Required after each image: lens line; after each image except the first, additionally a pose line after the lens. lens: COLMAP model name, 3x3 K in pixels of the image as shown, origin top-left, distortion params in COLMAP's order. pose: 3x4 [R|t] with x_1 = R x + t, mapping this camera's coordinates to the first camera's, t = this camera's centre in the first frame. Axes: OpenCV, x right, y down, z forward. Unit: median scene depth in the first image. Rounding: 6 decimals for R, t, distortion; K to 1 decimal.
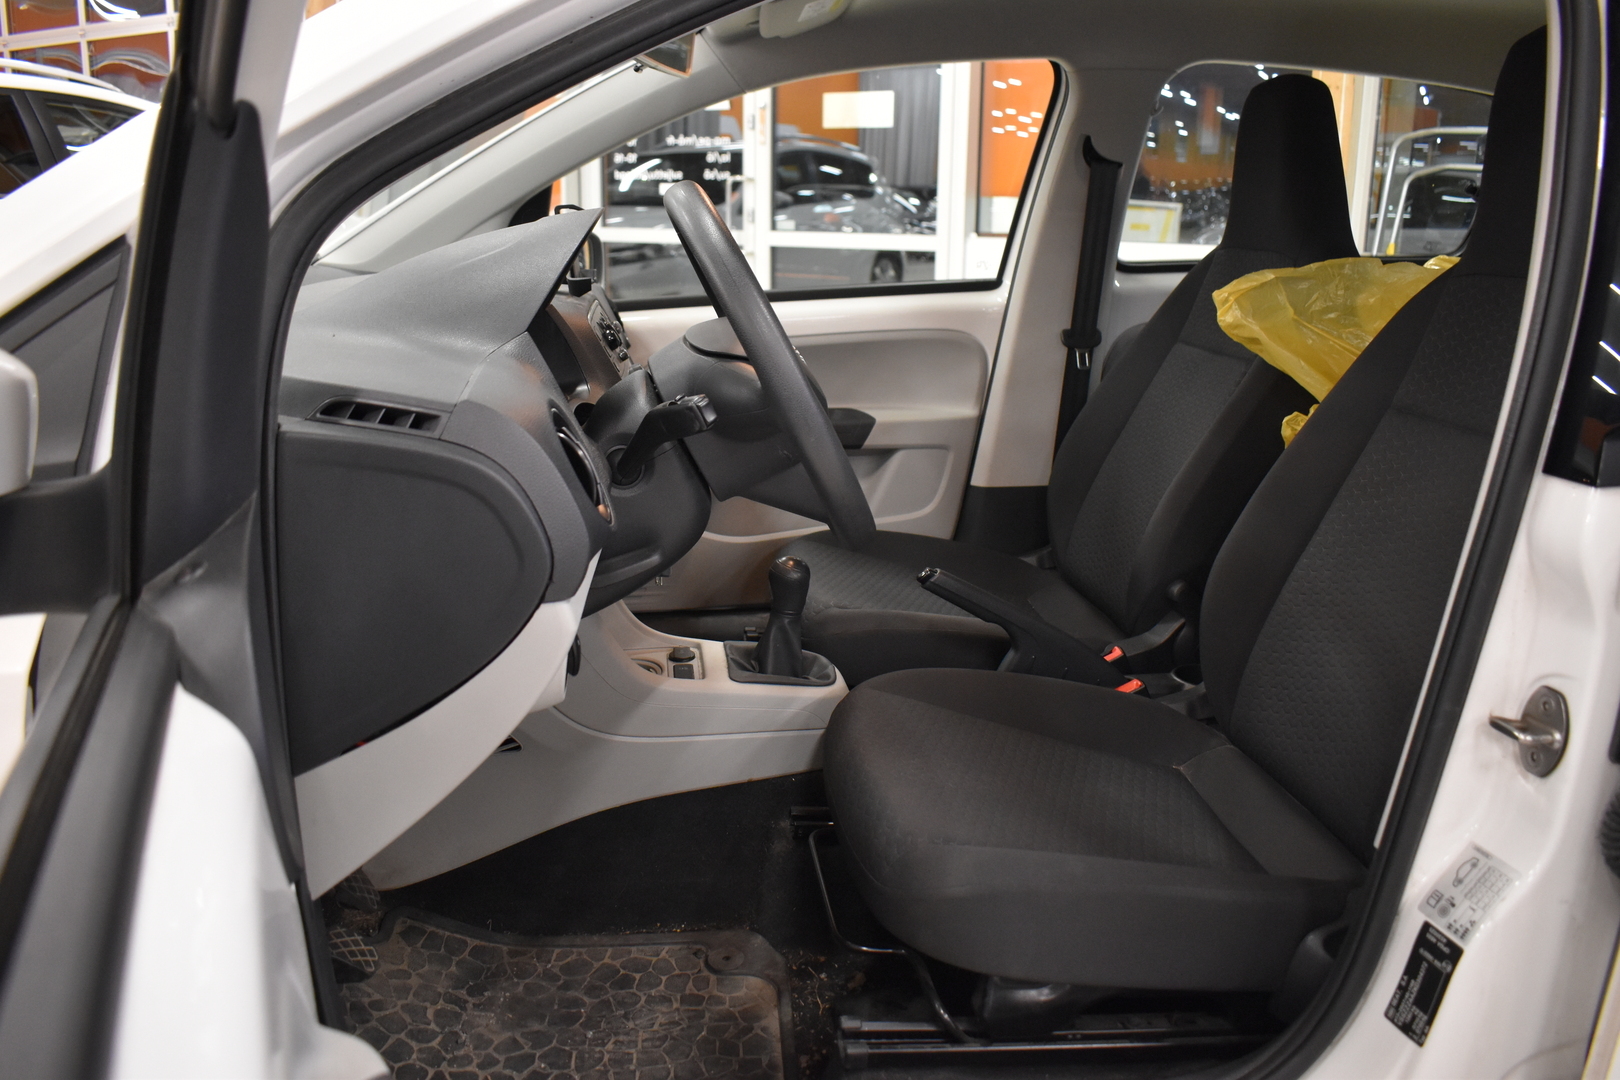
lens RADIAL K [[1260.8, 0, 810.0], [0, 1260.8, 540.0], [0, 0, 1]] dist [-0.101477, 0.000949]
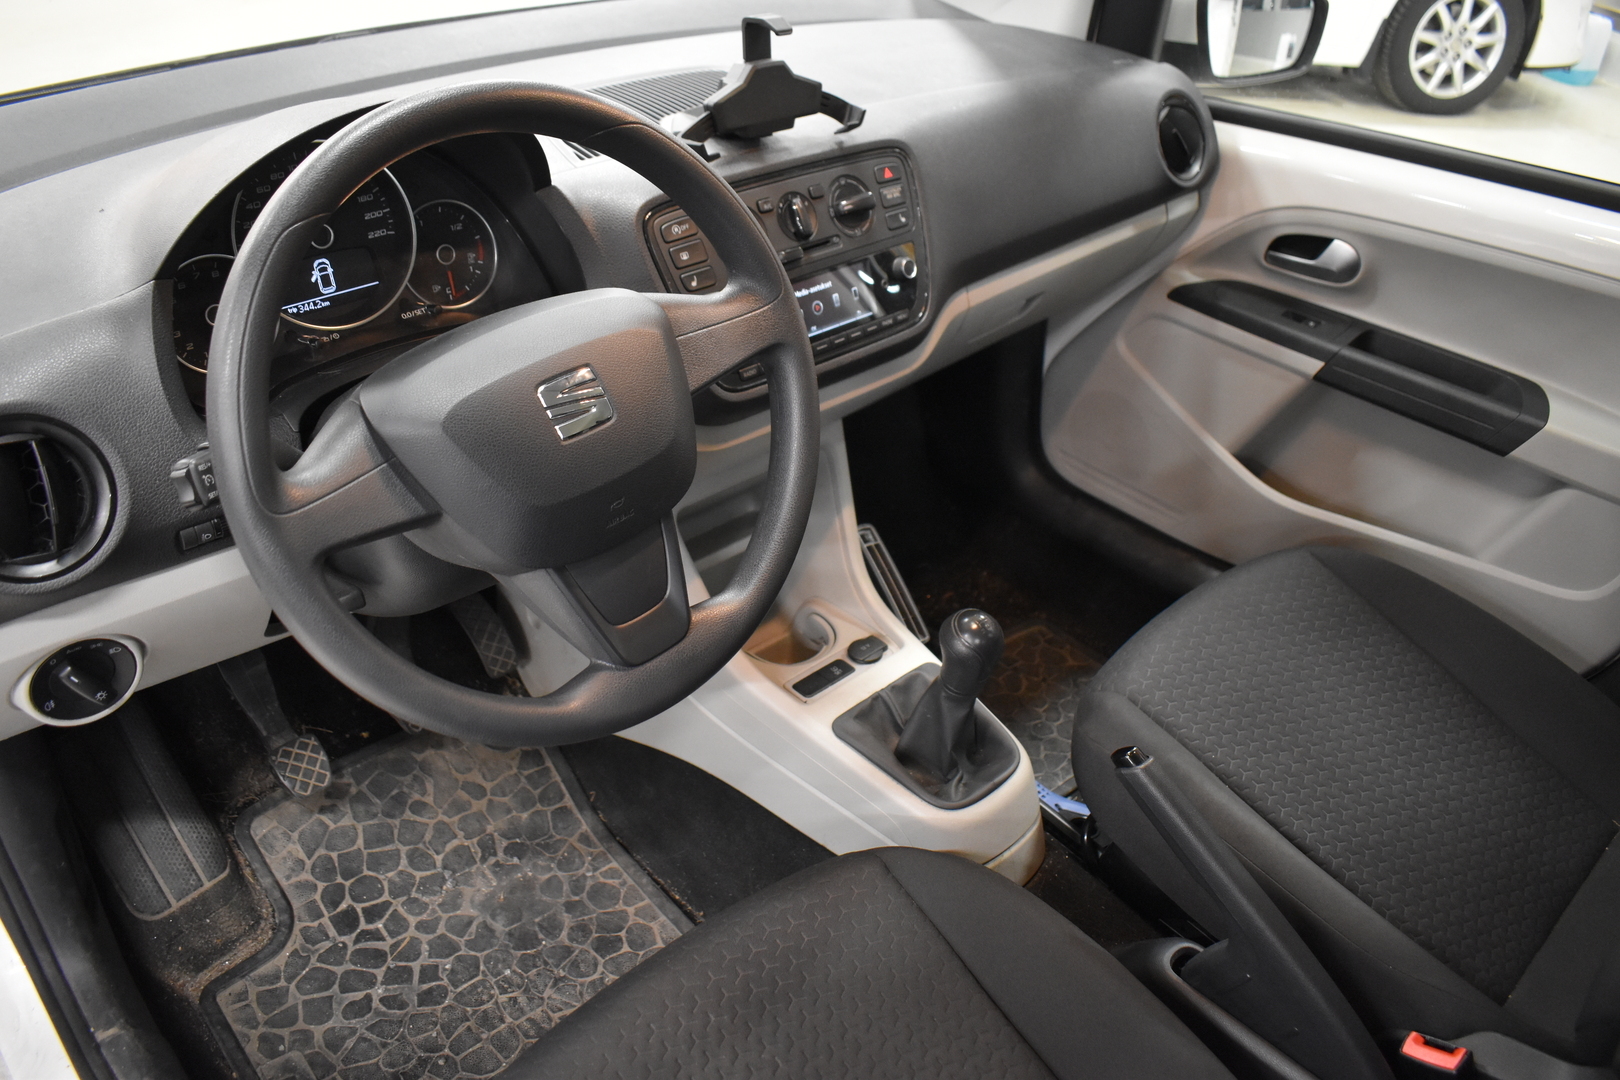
lens RADIAL K [[1260.8, 0, 810.0], [0, 1260.8, 540.0], [0, 0, 1]] dist [-0.101477, 0.000949]
pose [[0.586457, 0.467081, -0.661742, 0.383056], [-0.252888, 0.881732, 0.398240, -0.283877], [0.769490, -0.066204, 0.635218, 0.569125]]
